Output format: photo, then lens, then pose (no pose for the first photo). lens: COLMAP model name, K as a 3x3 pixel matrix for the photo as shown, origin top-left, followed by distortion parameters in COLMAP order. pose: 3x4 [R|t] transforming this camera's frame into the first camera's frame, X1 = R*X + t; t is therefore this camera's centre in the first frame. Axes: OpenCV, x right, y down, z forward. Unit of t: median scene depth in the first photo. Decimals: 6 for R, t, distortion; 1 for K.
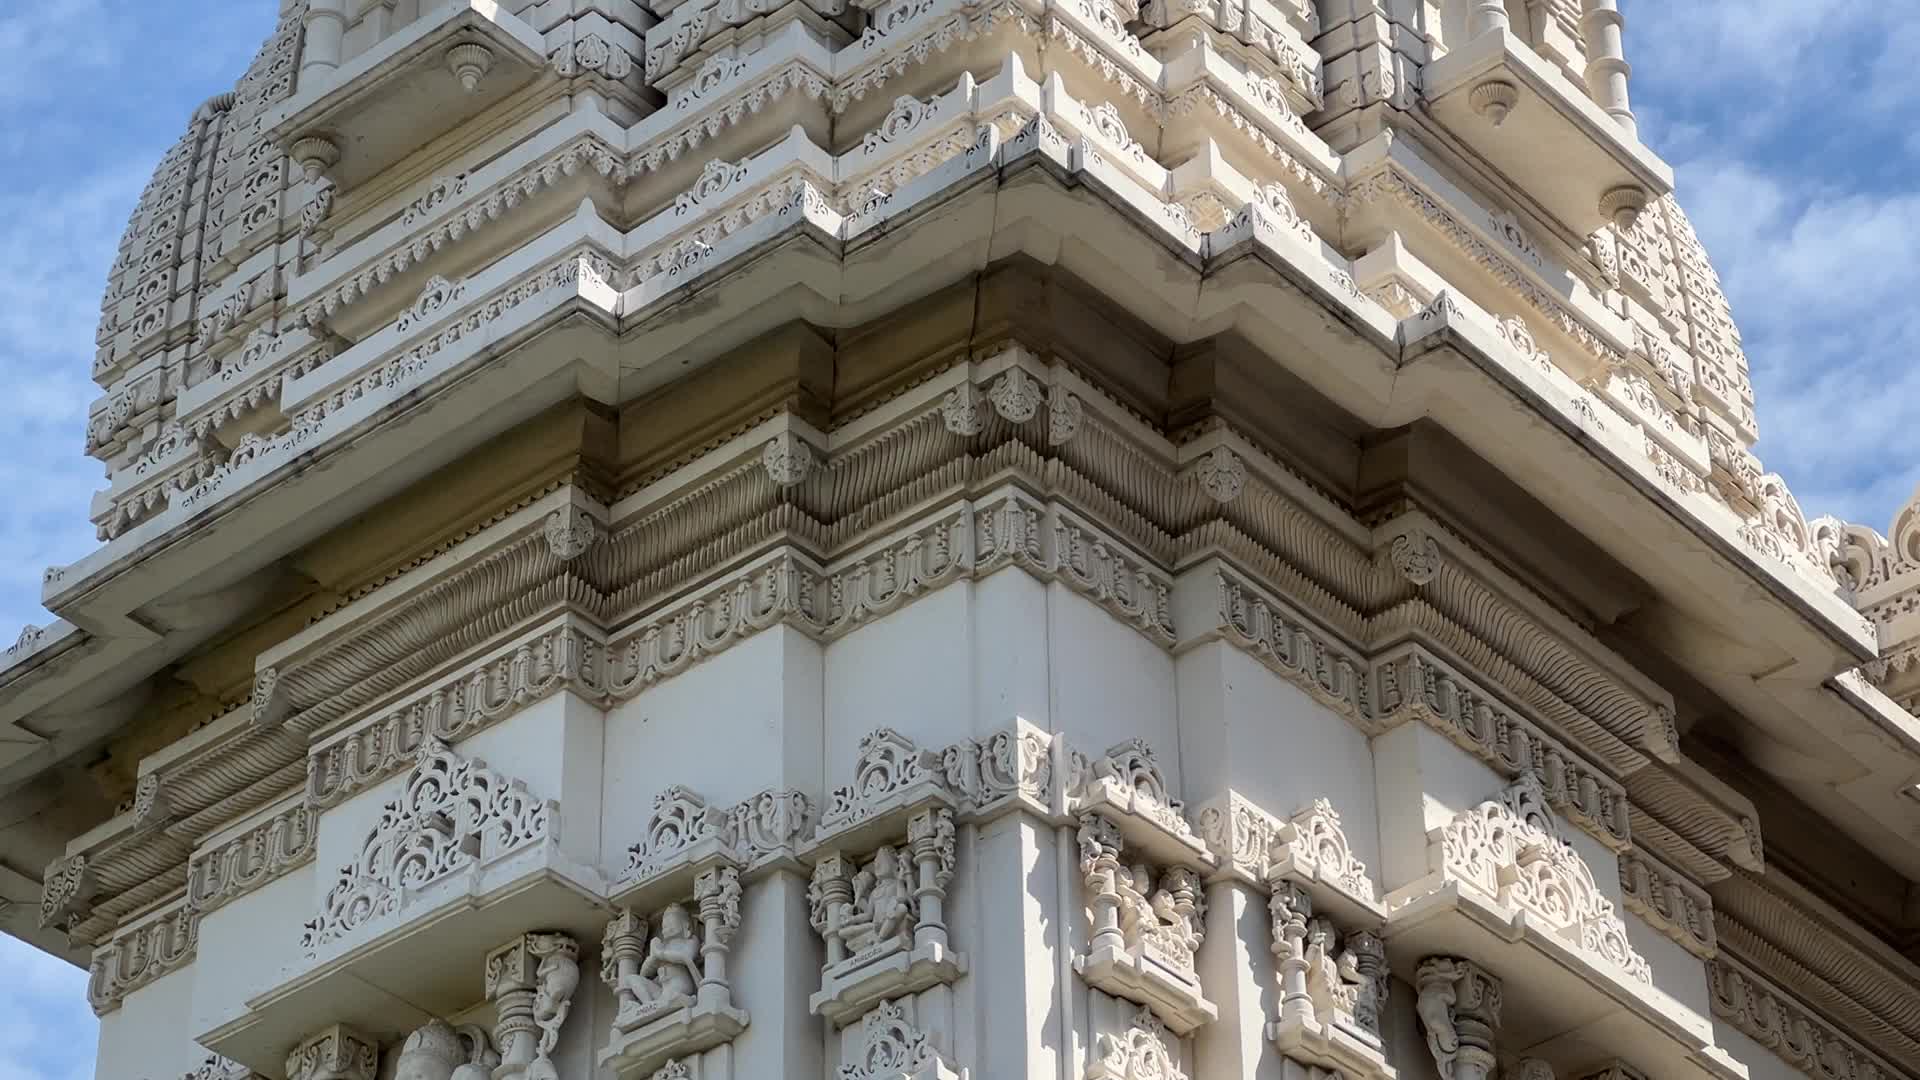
lens RADIAL K [[4918.6, 0, 960.0], [0, 4918.6, 540.0], [0, 0, 1]] dist [-0.400910, 12.027374]
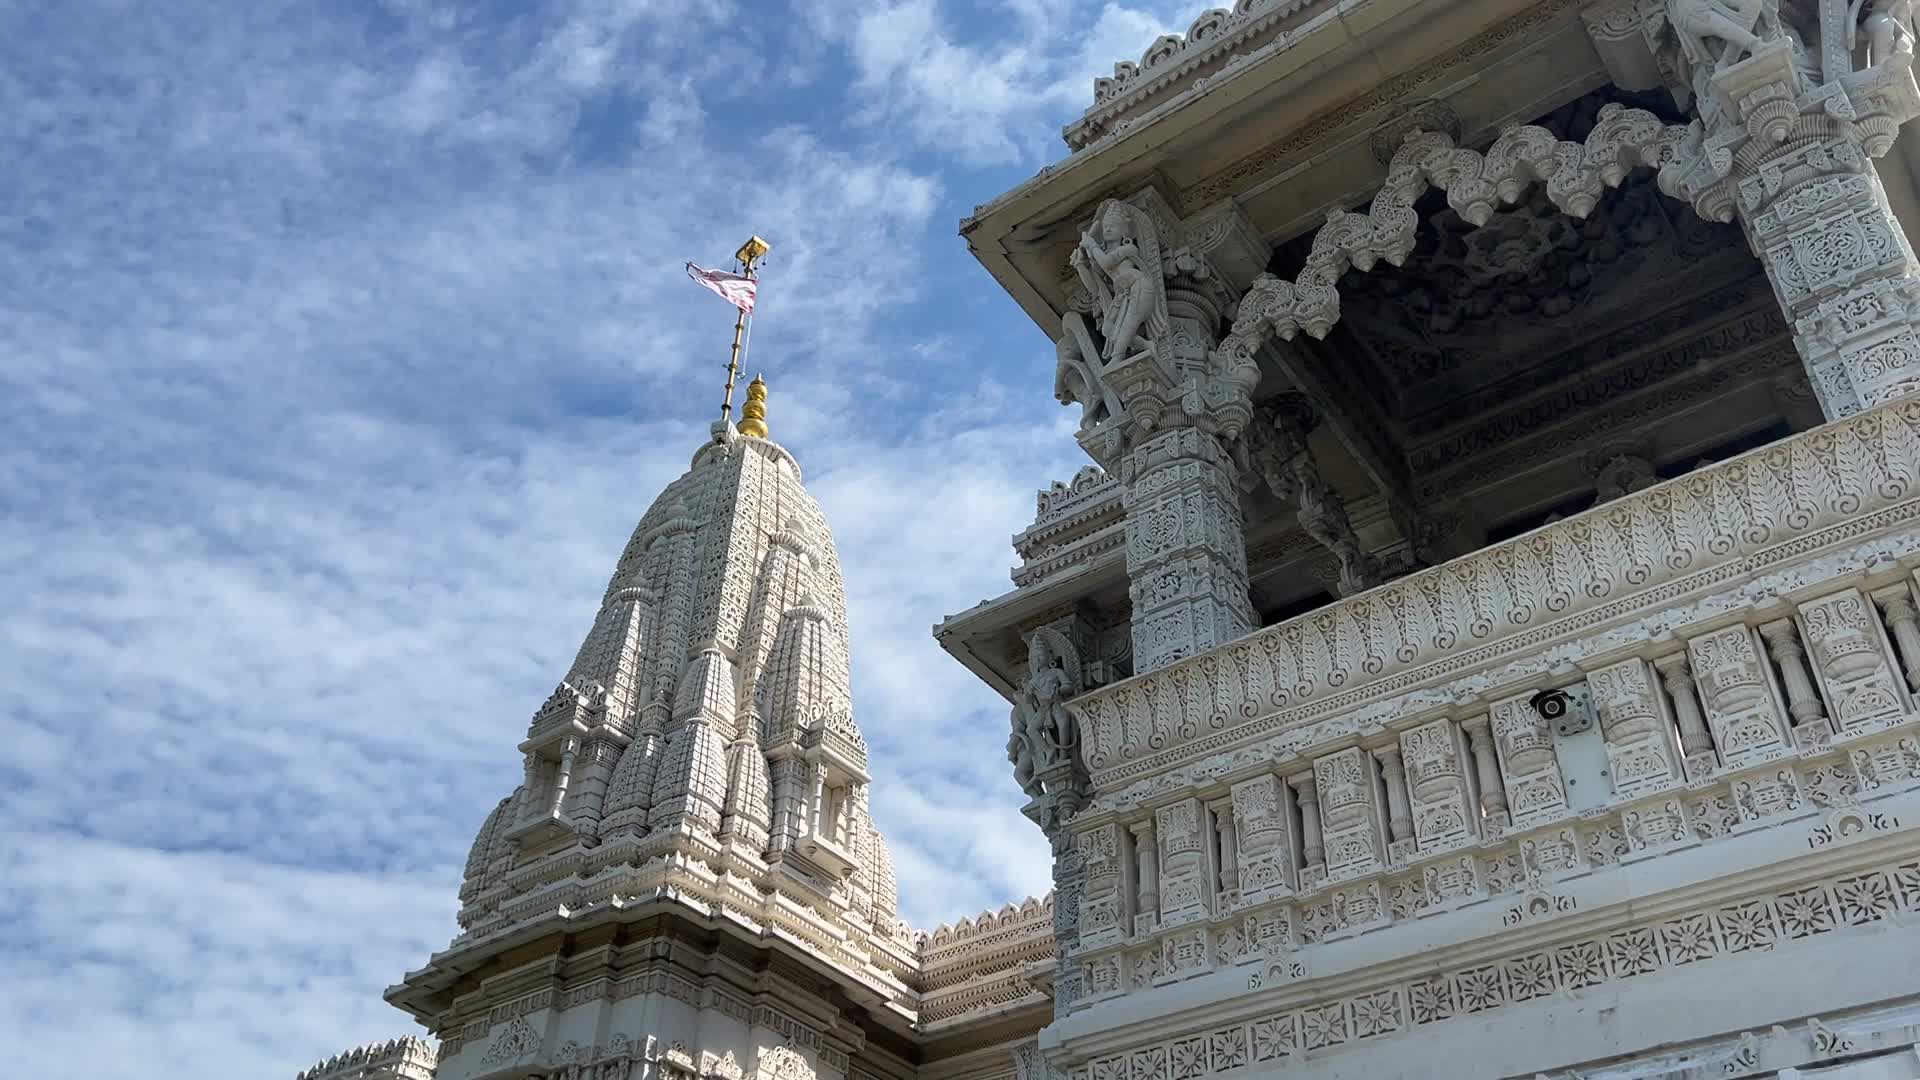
lens RADIAL K [[1633.1, 0, 960.0], [0, 1633.1, 540.0], [0, 0, 1]] dist [0.187035, -0.455234]
pose [[0.996902, 0.074393, 0.025527, 0.192344], [-0.072499, 0.995016, -0.068469, -0.281816], [-0.030493, 0.066406, 0.997327, -0.402998]]
